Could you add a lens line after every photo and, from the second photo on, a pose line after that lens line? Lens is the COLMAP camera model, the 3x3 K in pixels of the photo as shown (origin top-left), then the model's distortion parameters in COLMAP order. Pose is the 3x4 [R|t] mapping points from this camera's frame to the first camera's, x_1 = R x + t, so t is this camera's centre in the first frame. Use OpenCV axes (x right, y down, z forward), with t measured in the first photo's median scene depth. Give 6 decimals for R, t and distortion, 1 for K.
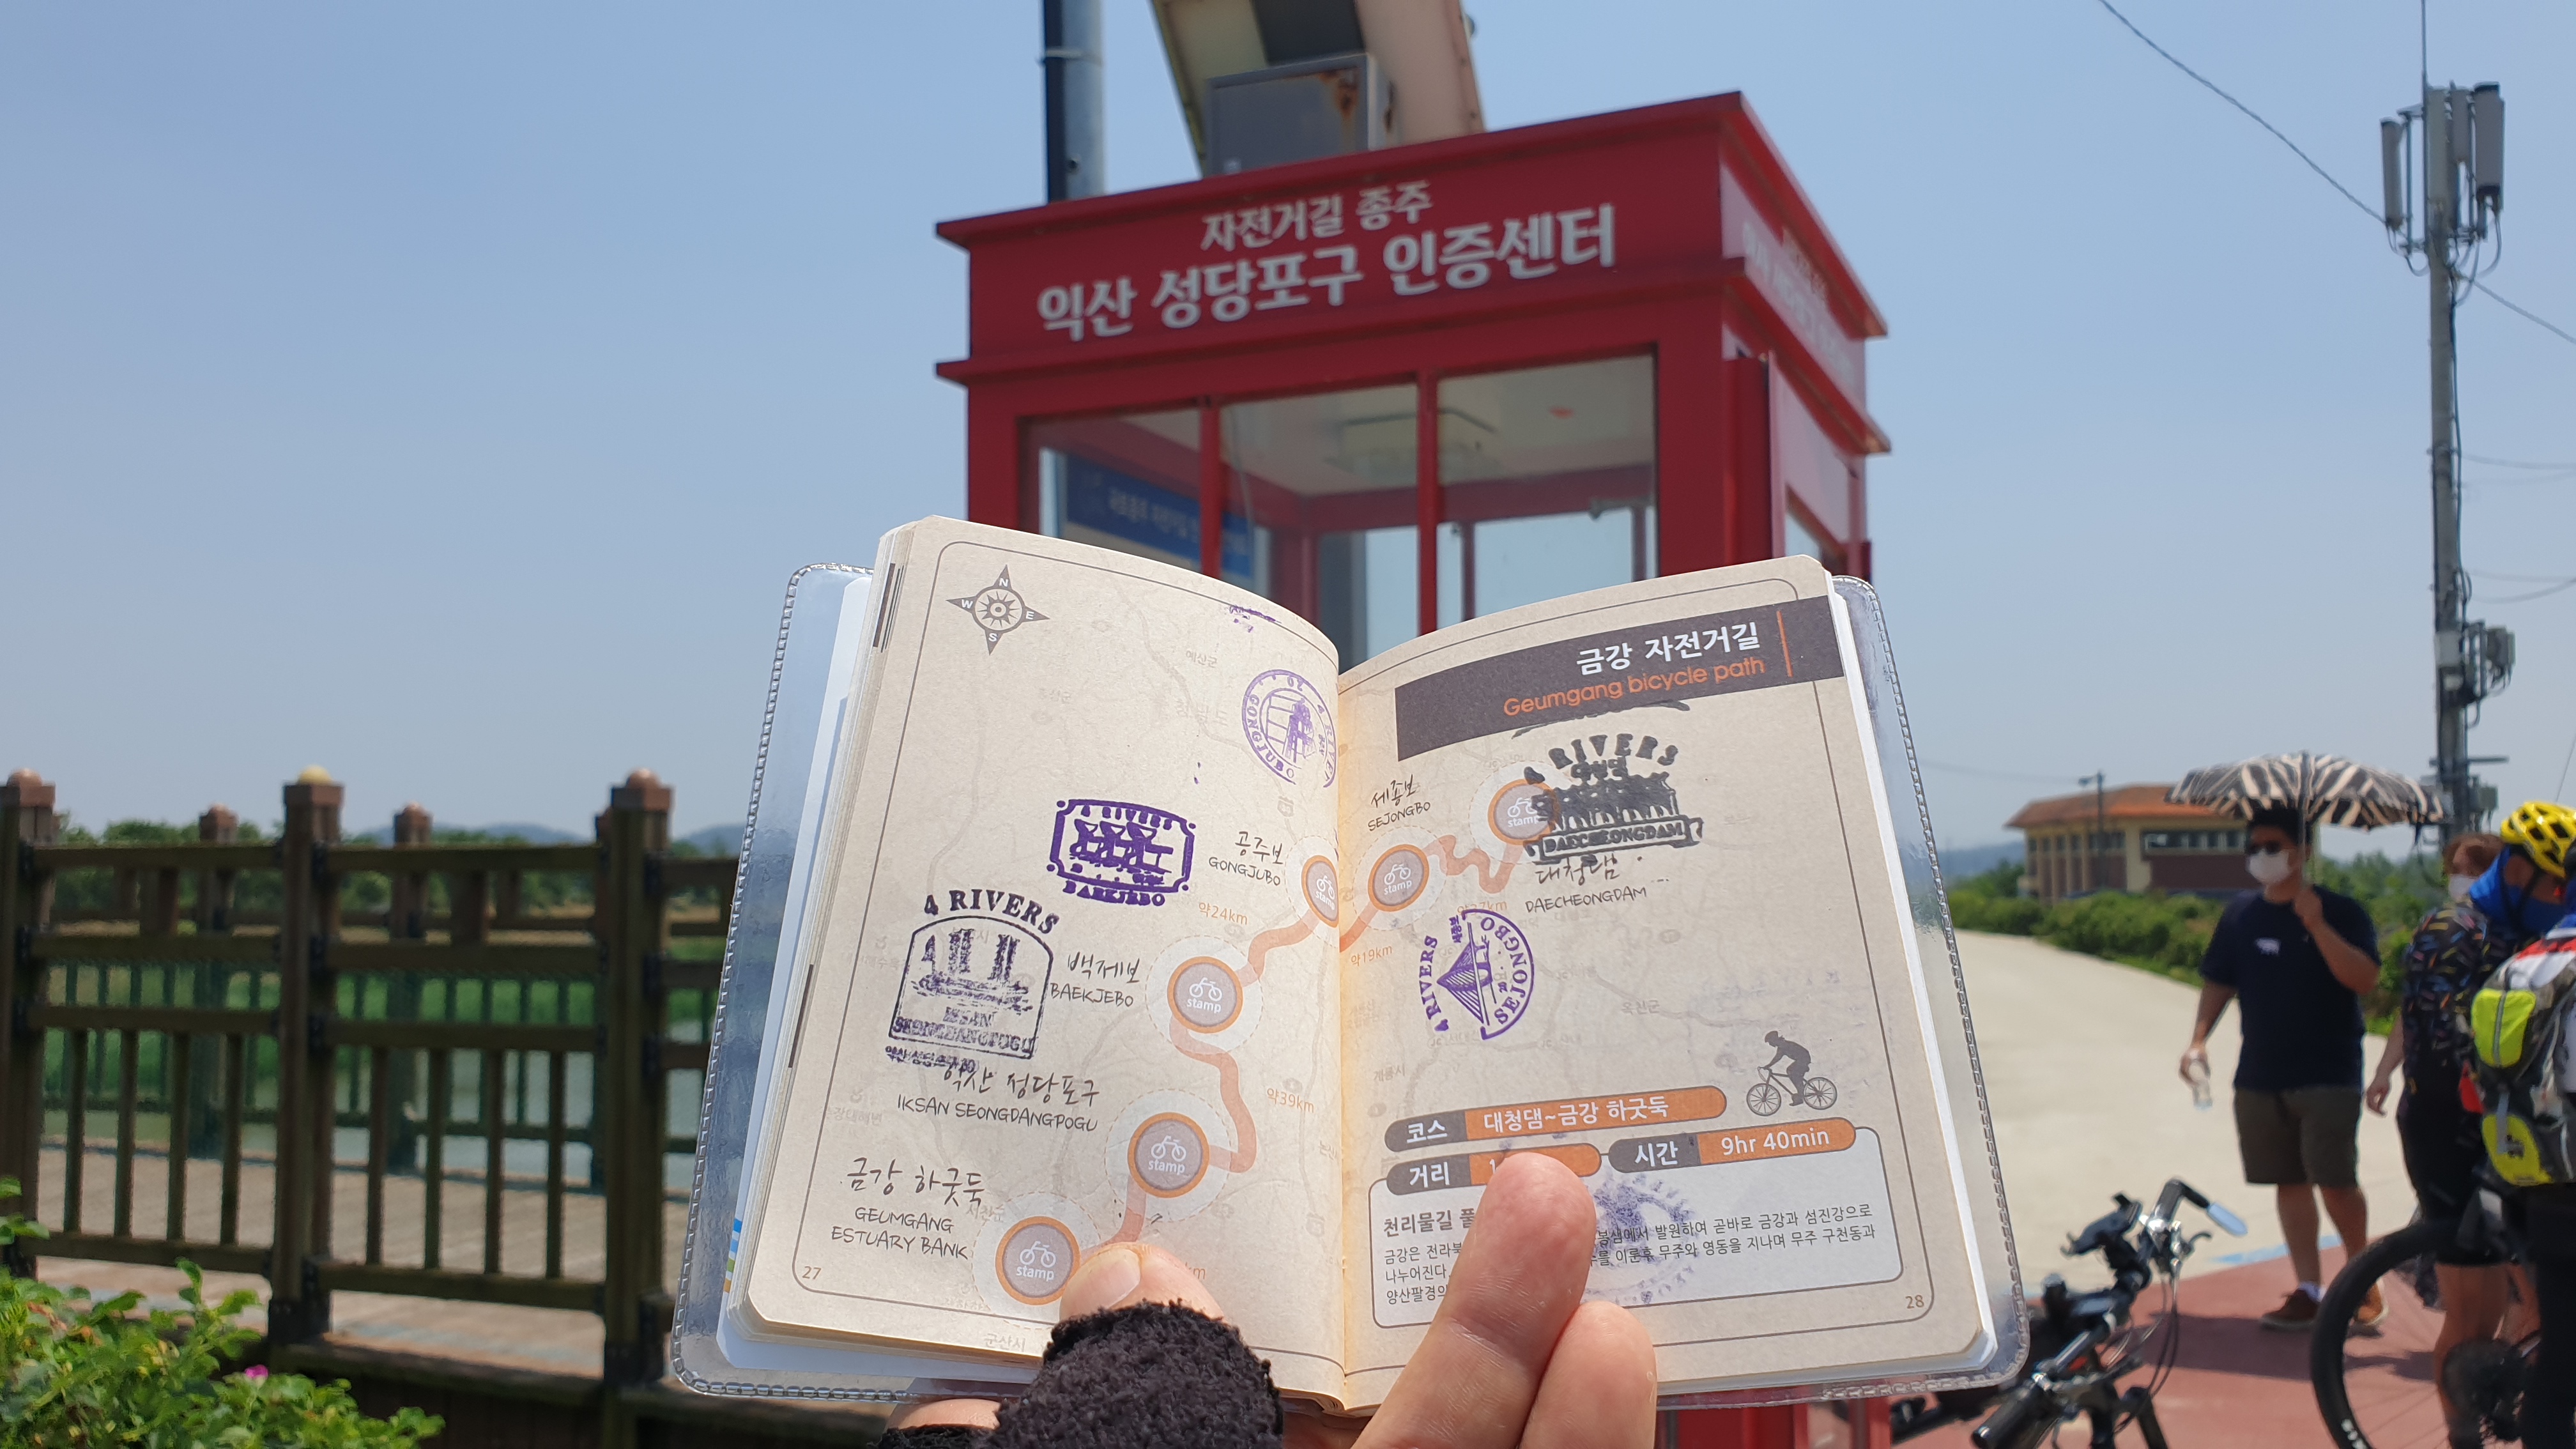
lens RADIAL K [[2015.5, 0, 1271.1], [0, 2015.5, 727.9], [0, 0, 1]] dist [0.069131, -0.033486]
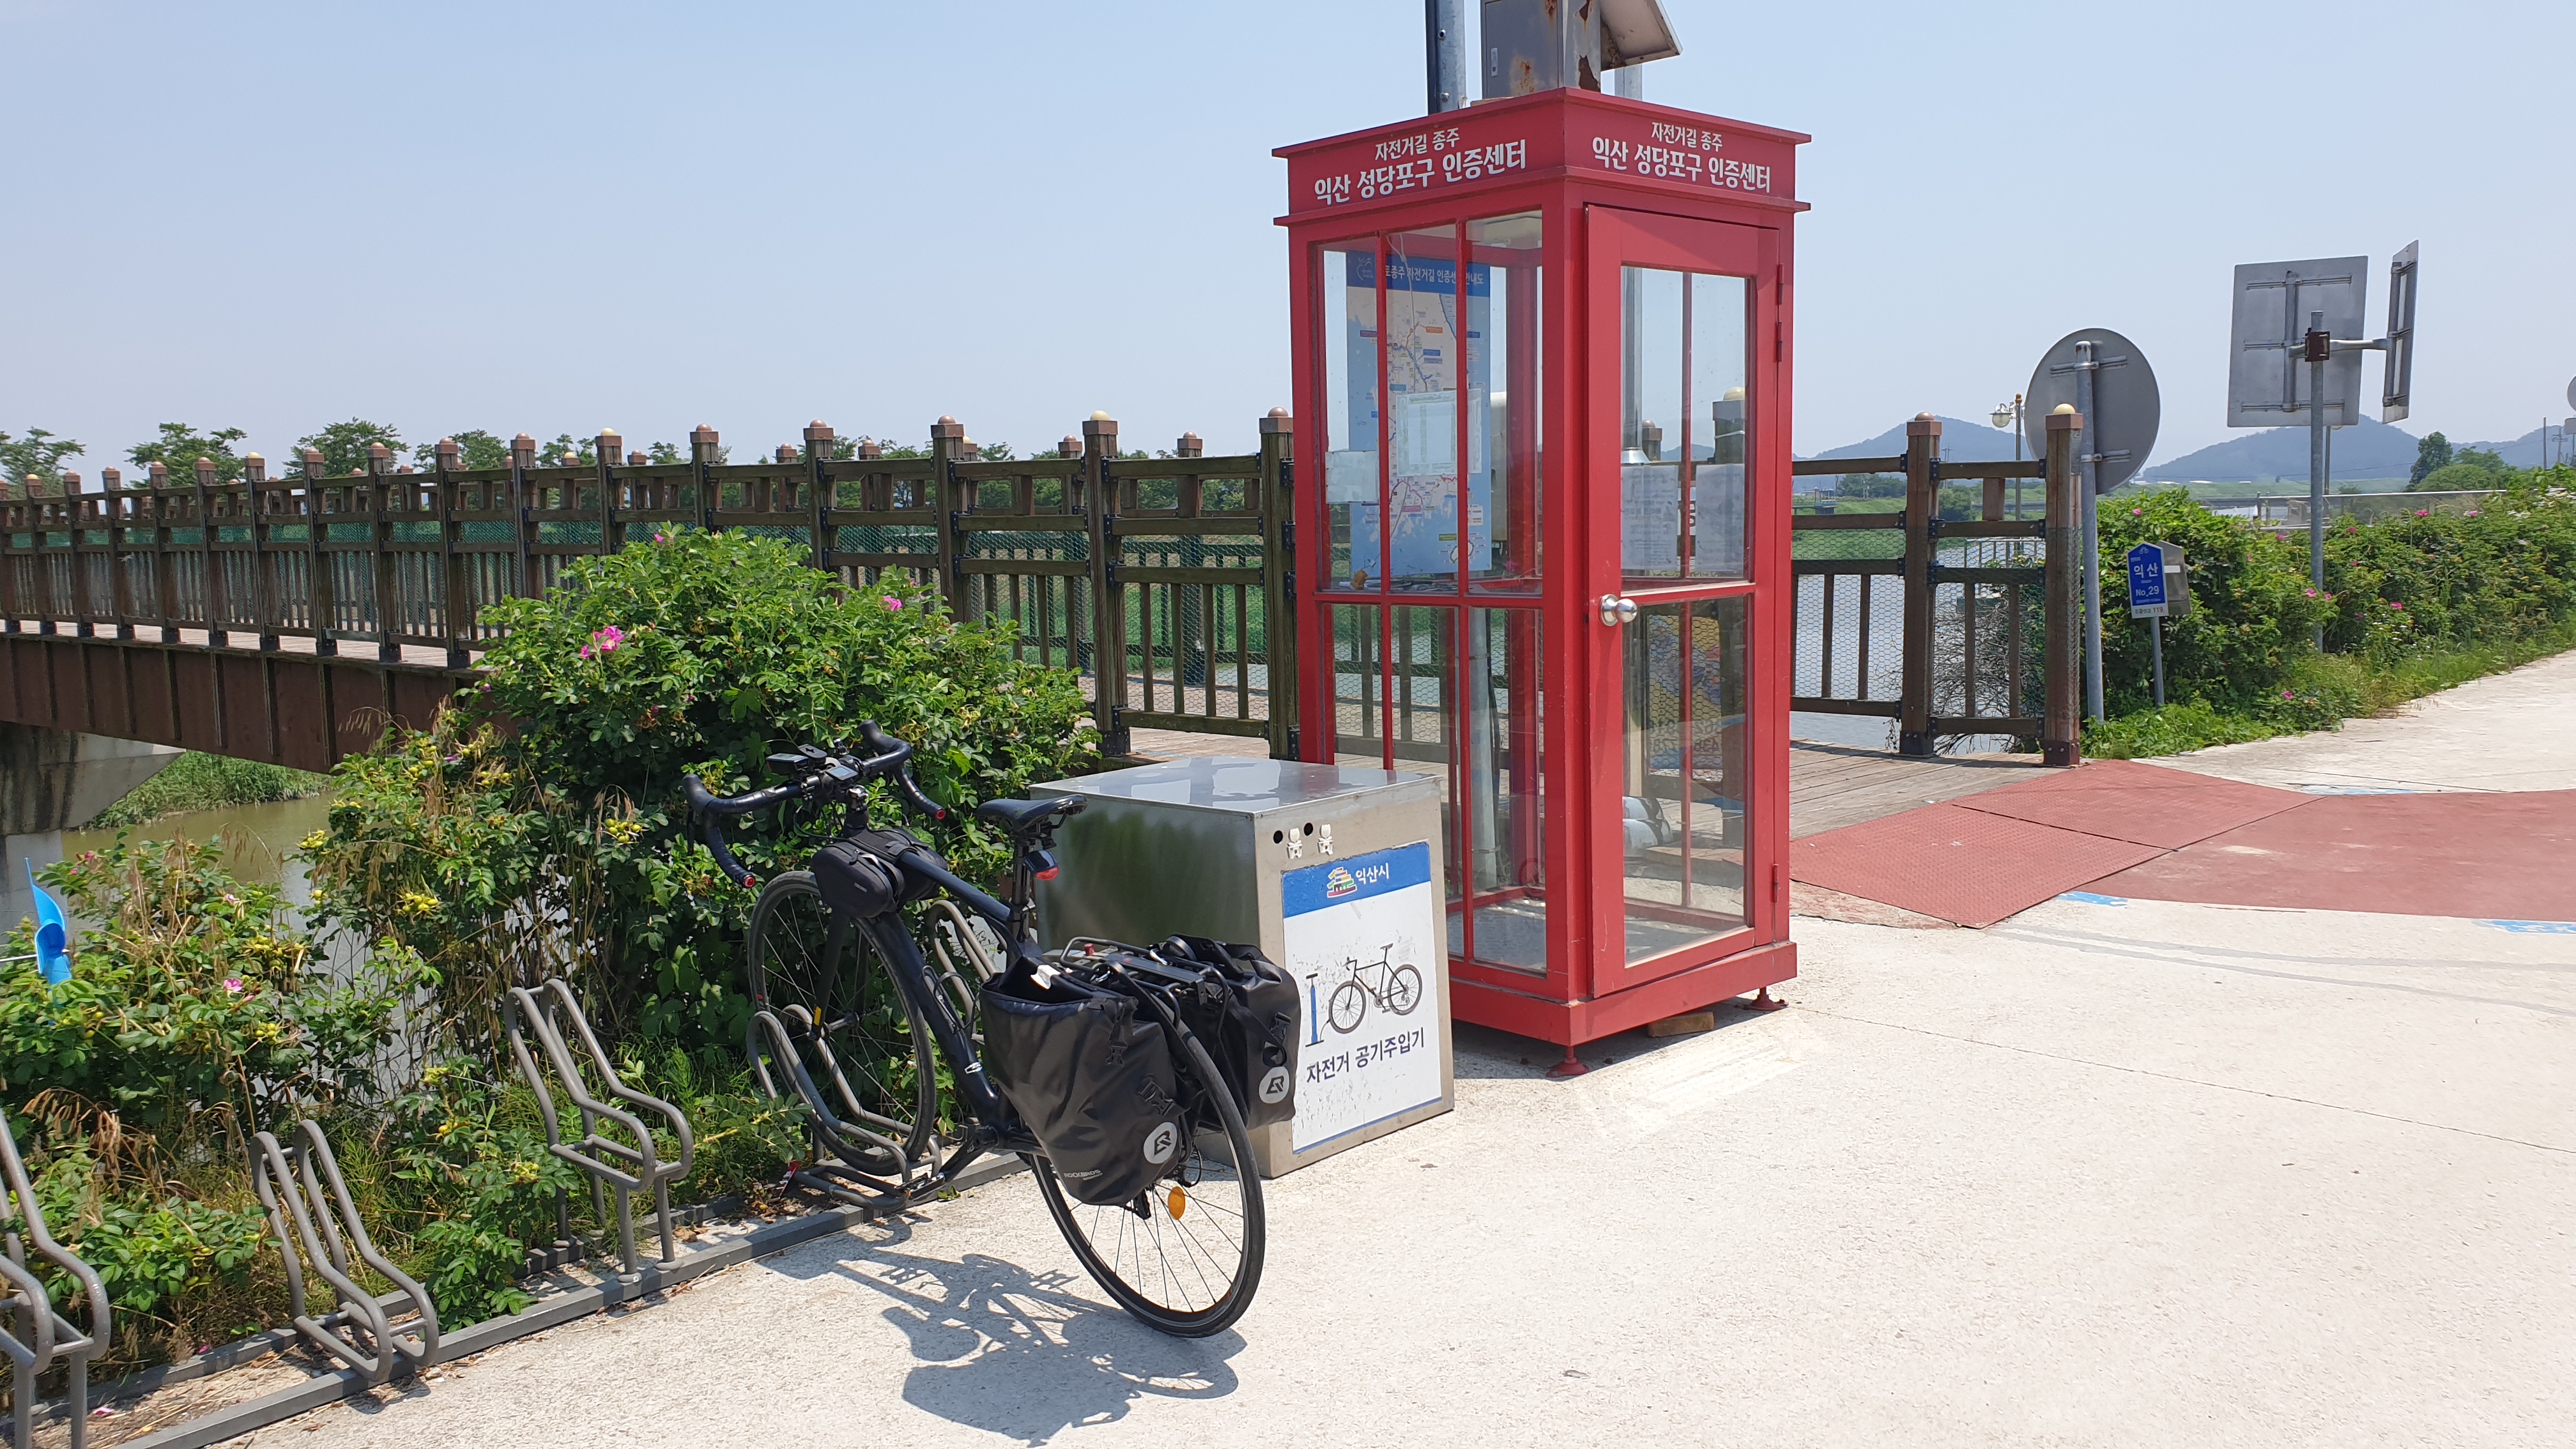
lens RADIAL K [[2015.5, 0, 1287.2], [0, 2015.5, 719.4], [0, 0, 1]] dist [0.069131, -0.033486]
pose [[0.921801, 0.030449, -0.386465, 0.738714], [0.040676, 0.983811, 0.174534, -0.033841], [0.385523, -0.176605, 0.905639, -1.095665]]
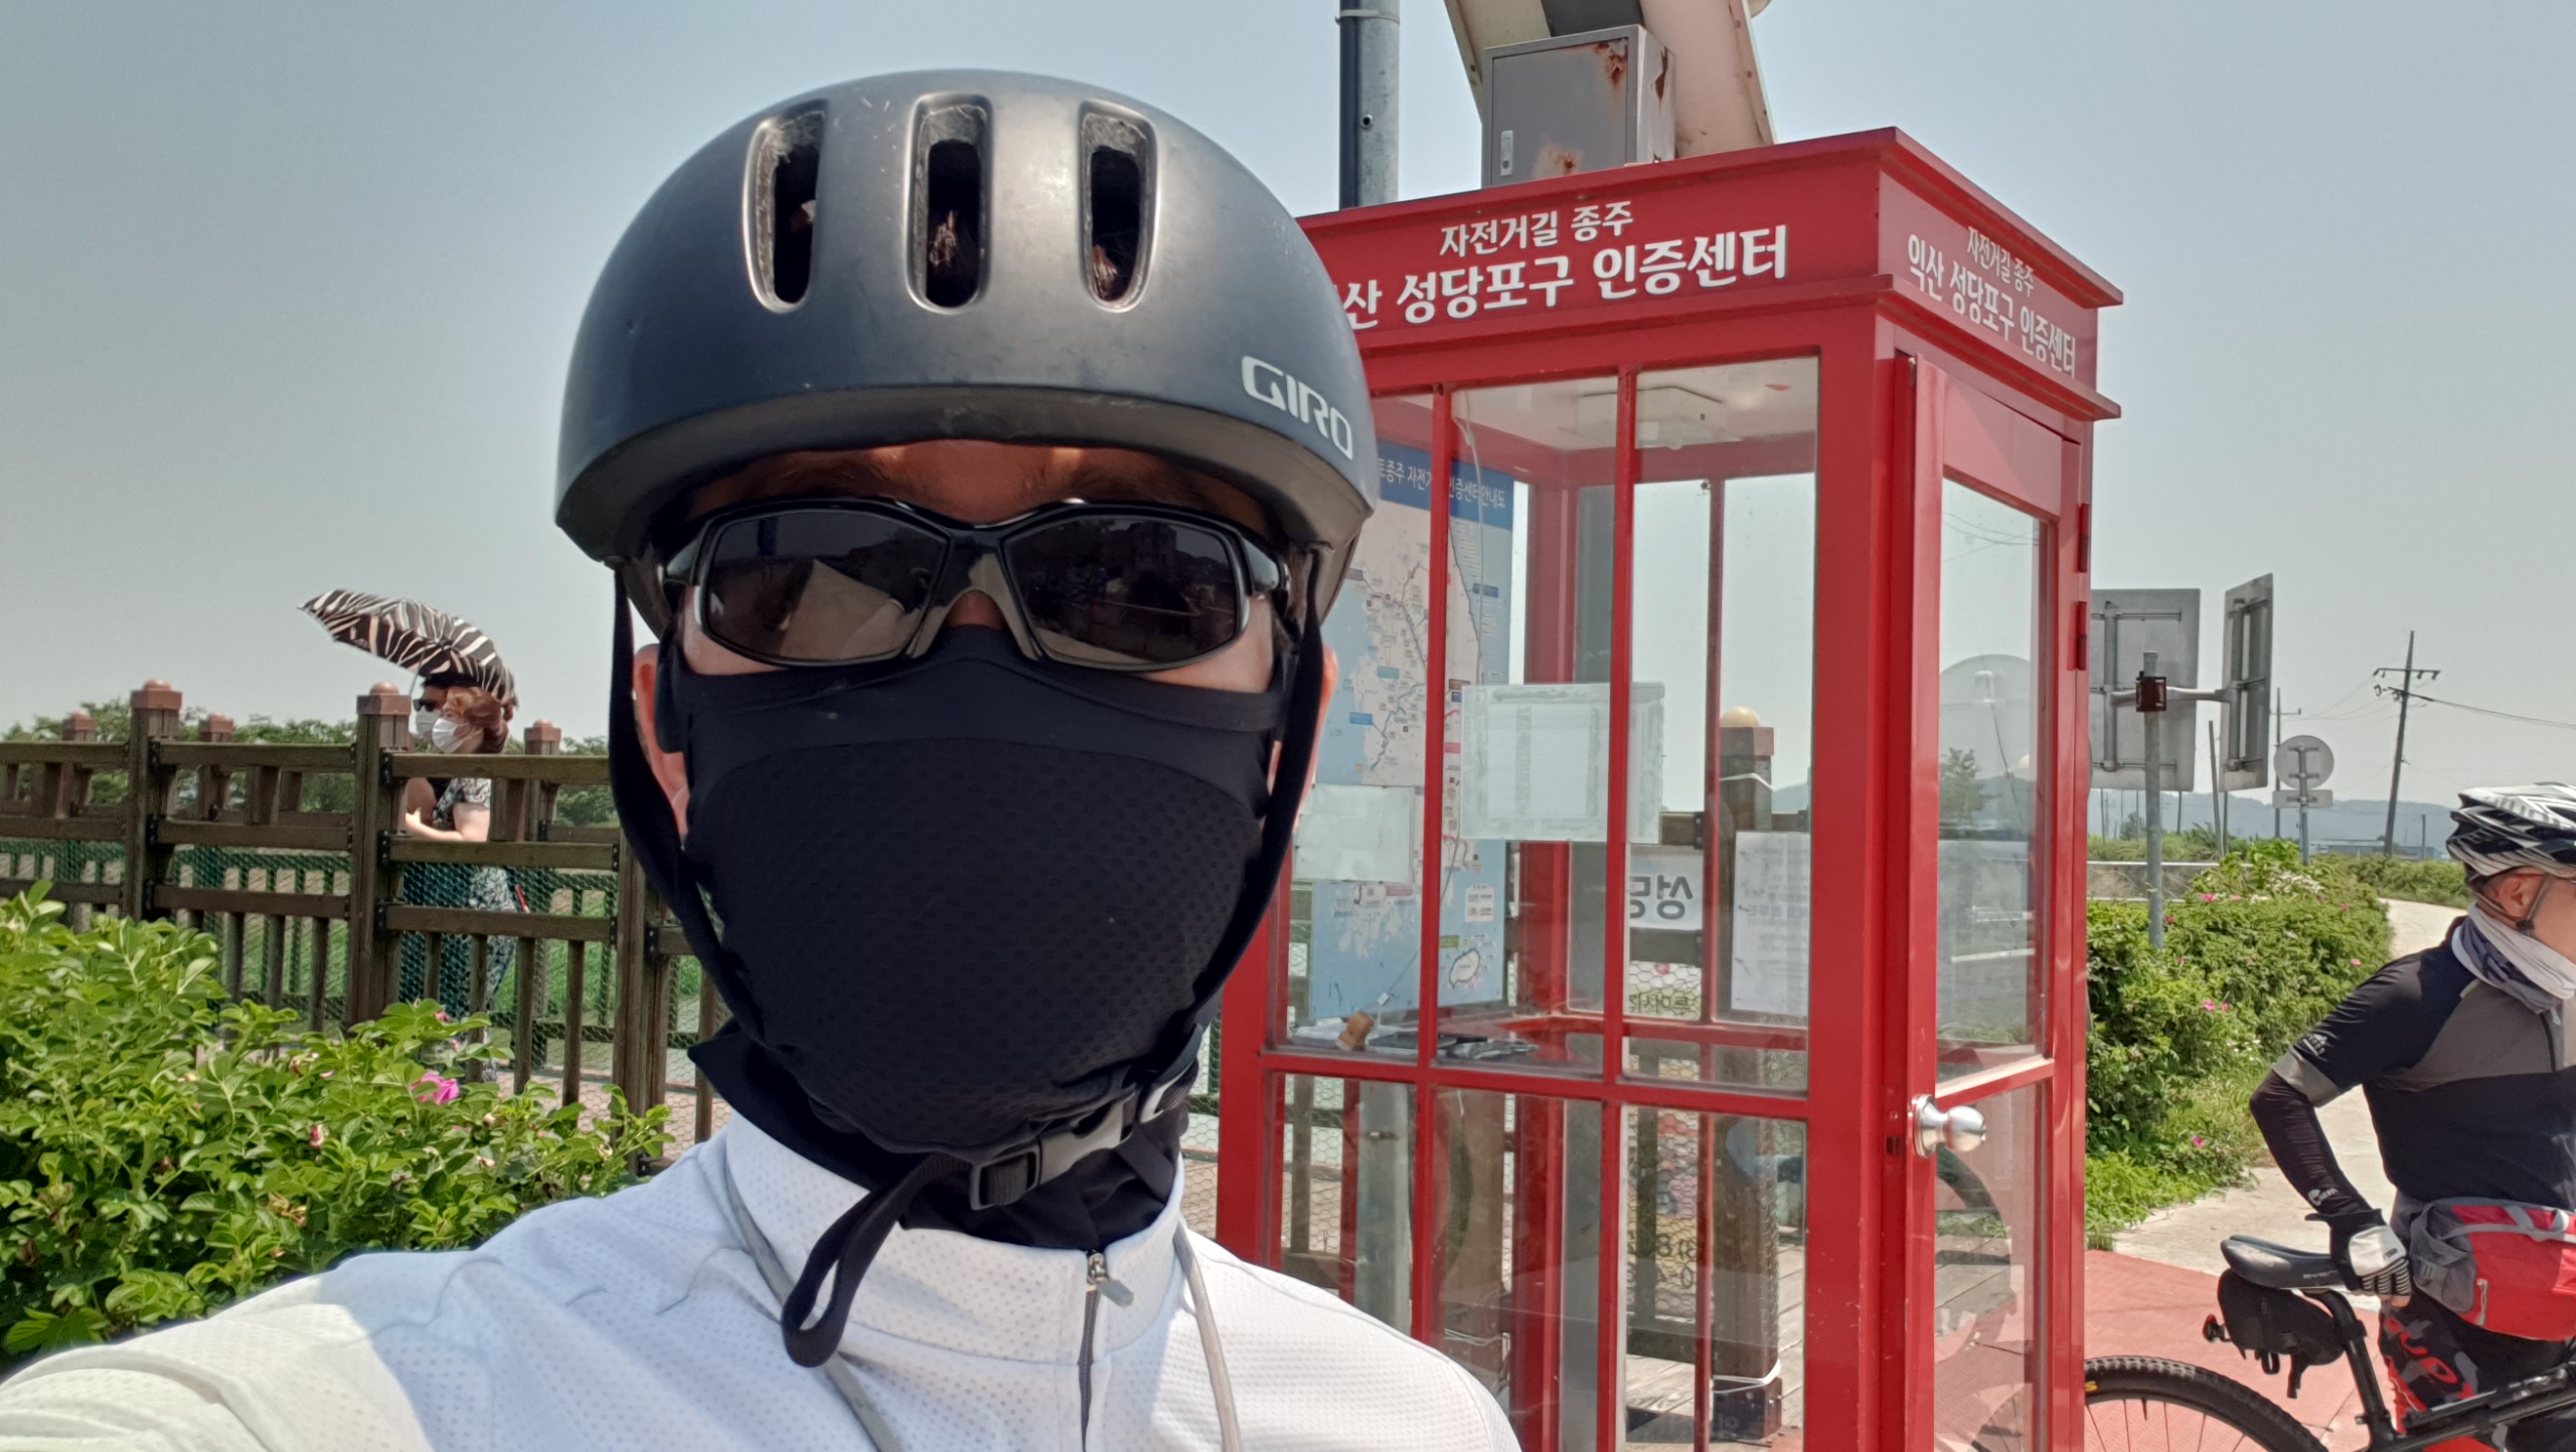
lens RADIAL K [[2371.8, 0, 1279.9], [0, 2371.8, 703.9], [0, 0, 1]] dist [0.092488, 0.000000]
pose [[0.986777, 0.021165, -0.160695, 0.101187], [-0.017650, 0.999573, 0.023270, -0.012440], [0.161119, -0.020126, 0.986730, -0.360602]]
